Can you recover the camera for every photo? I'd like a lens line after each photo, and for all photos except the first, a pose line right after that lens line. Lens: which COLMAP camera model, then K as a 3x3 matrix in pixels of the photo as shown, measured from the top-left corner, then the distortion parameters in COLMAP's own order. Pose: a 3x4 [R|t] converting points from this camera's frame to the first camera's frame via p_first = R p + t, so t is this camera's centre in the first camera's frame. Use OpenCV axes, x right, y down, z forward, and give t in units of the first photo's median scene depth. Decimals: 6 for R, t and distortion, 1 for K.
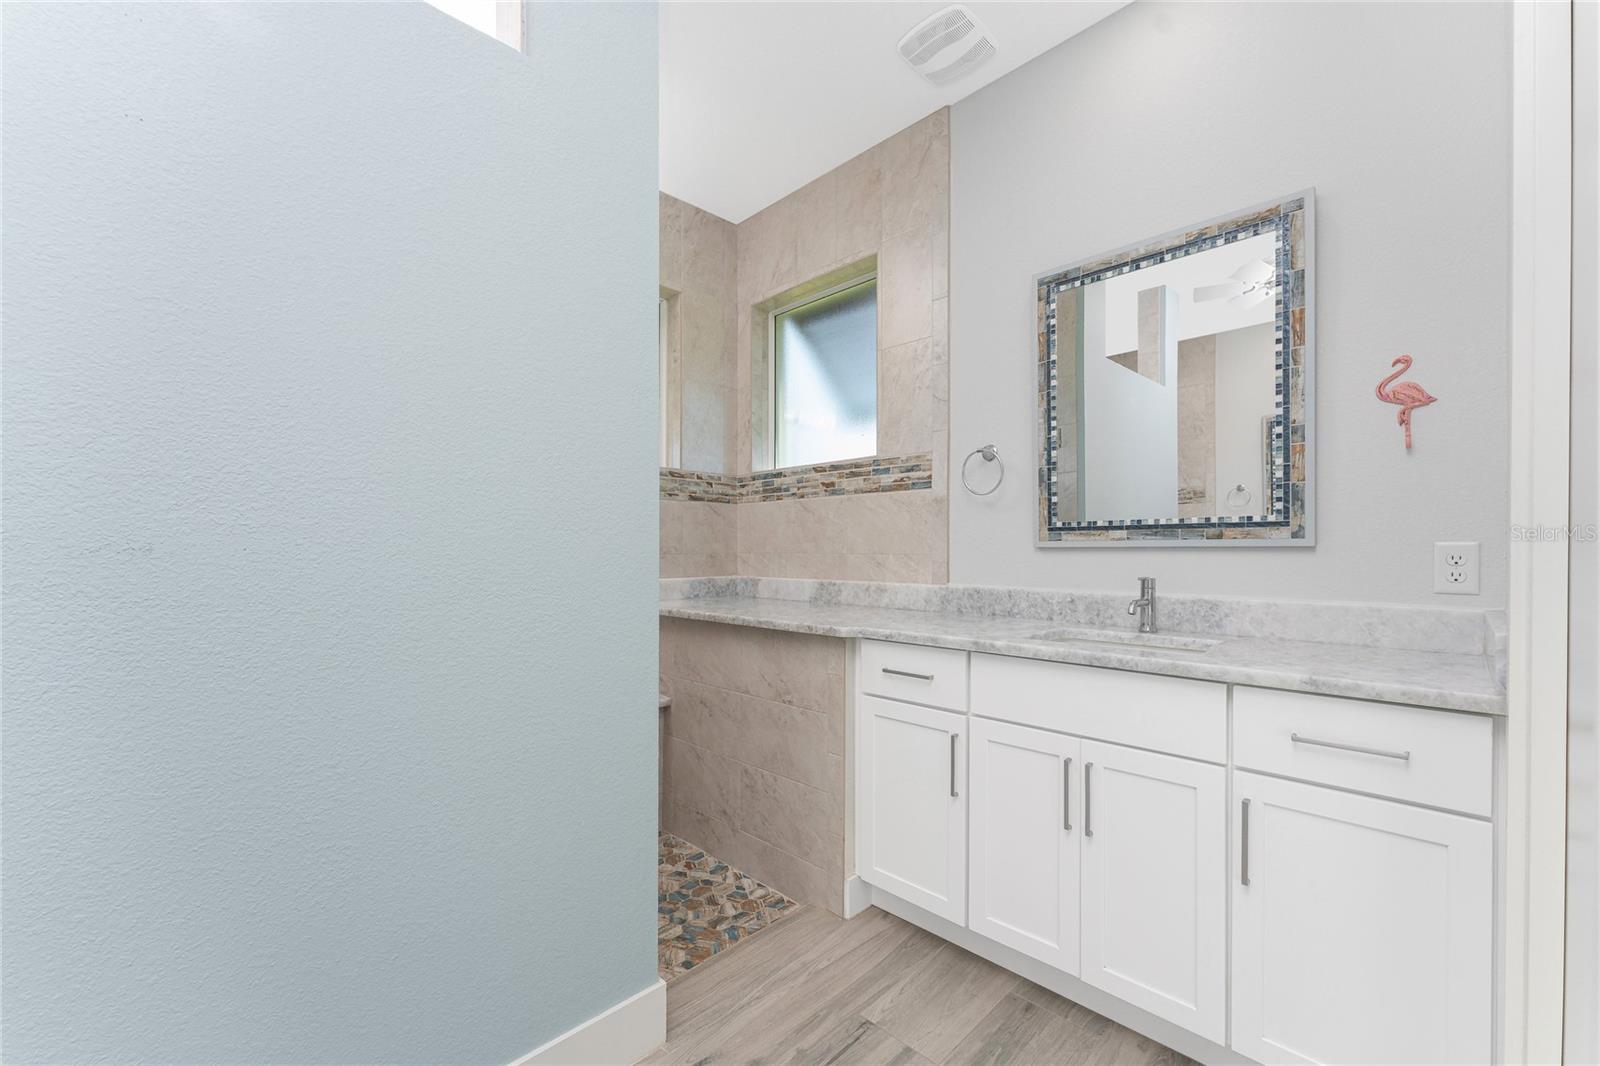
lens RADIAL K [[645.3, 0, 791.2], [0, 645.3, 546.8], [0, 0, 1]] dist [0.002803, 0.000242]
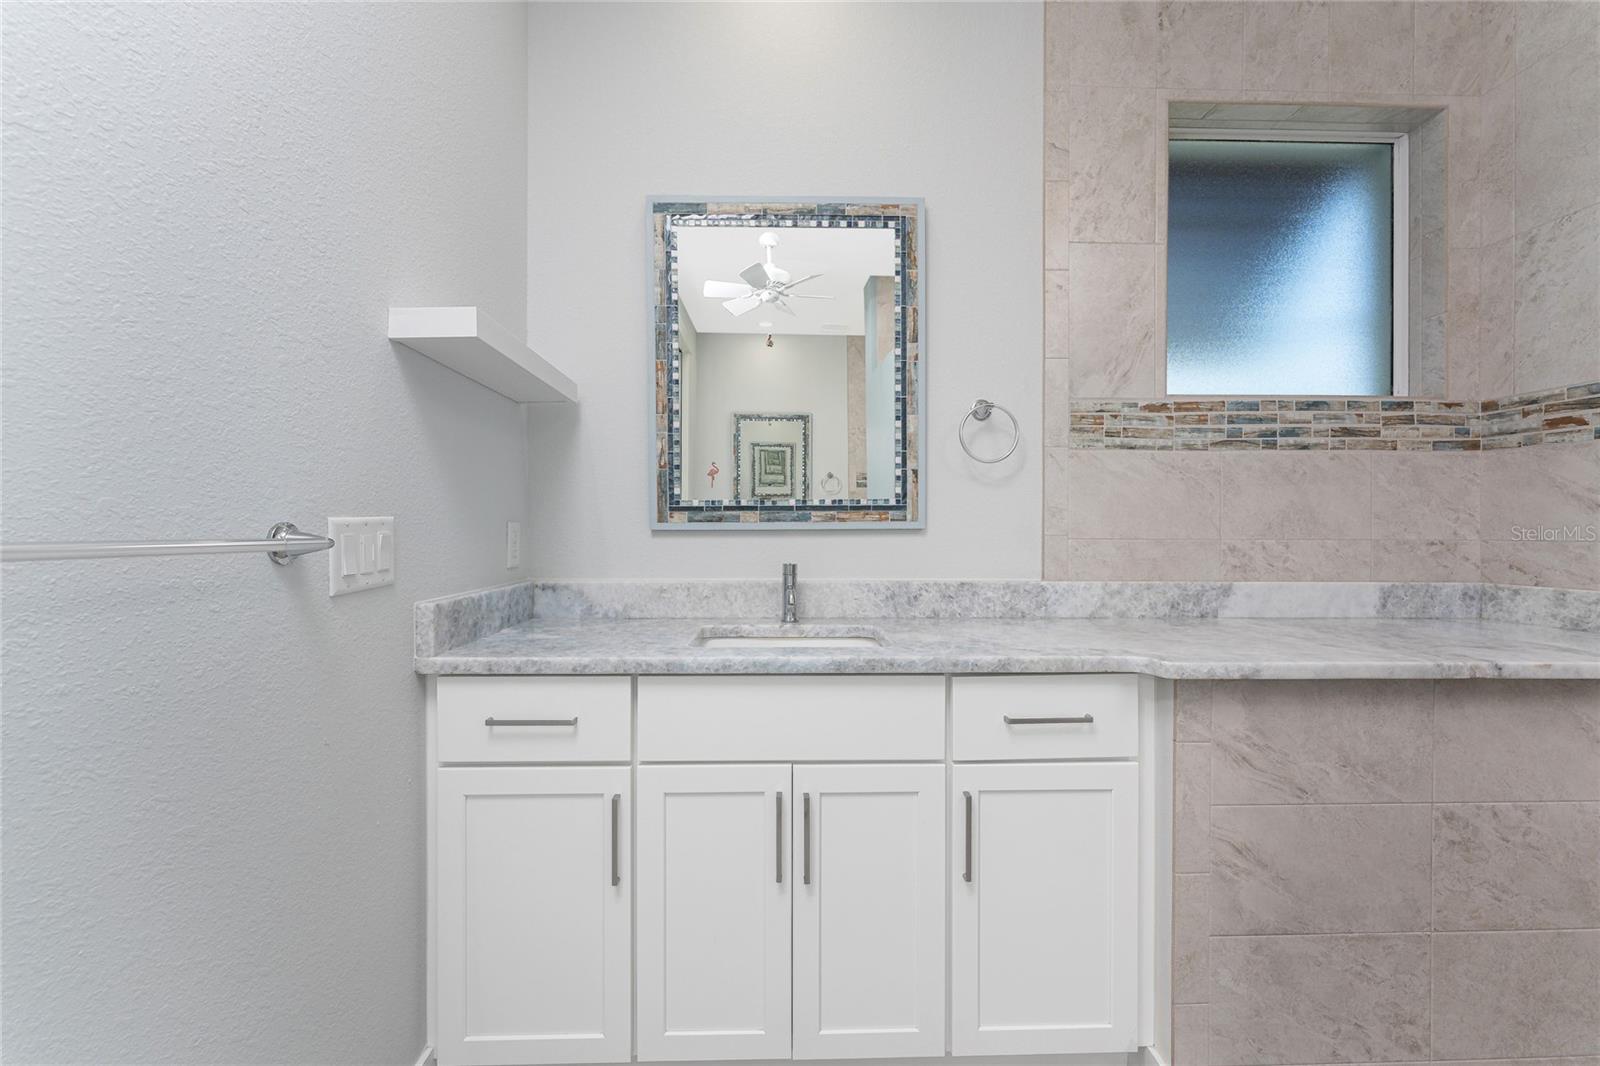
lens RADIAL K [[647.5, 0, 779.5], [0, 647.5, 528.6], [0, 0, 1]] dist [-0.000933, -0.000046]
pose [[0.691092, -0.002335, 0.722763, -0.139052], [0.000413, 0.999996, 0.002835, -0.004212], [-0.722767, -0.001661, 0.691090, 0.399529]]
